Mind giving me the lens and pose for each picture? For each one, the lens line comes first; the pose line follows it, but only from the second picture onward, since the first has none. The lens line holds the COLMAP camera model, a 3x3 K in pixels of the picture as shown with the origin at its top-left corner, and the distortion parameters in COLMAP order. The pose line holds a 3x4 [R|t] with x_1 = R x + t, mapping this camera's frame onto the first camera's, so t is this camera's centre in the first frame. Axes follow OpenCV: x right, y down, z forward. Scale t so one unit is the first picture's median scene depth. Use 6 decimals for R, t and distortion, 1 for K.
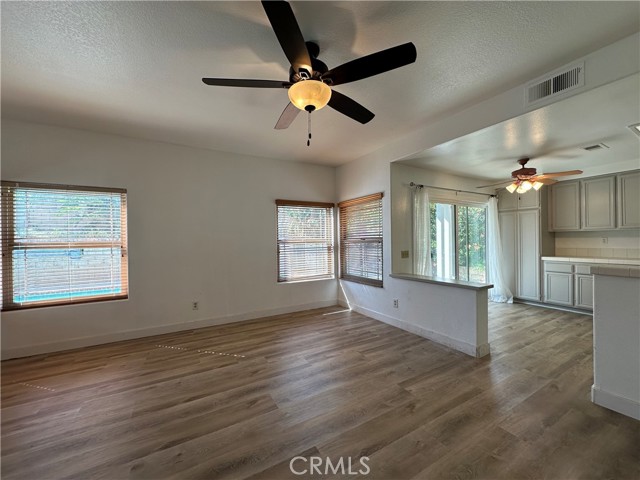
lens RADIAL K [[255.5, 0, 321.0], [0, 255.5, 239.9], [0, 0, 1]] dist [-0.004928, 0.001186]
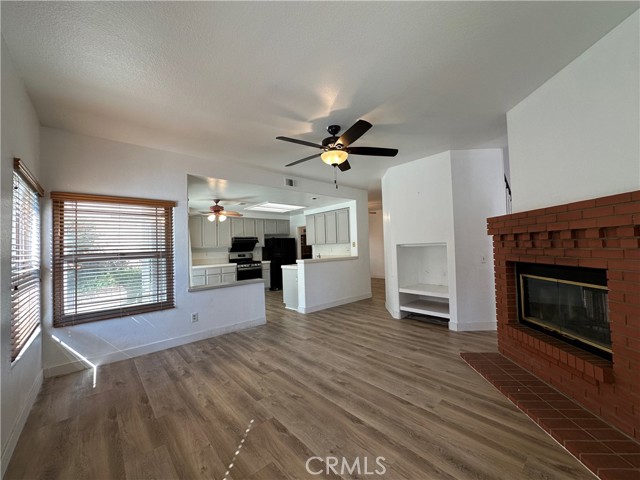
lens RADIAL K [[255.5, 0, 319.8], [0, 255.5, 238.5], [0, 0, 1]] dist [-0.004928, 0.001186]
pose [[-0.211783, 0.055557, 0.975736, -0.986440], [0.036100, 0.998146, -0.048998, 0.012040], [-0.976650, 0.024847, -0.213396, 0.914820]]
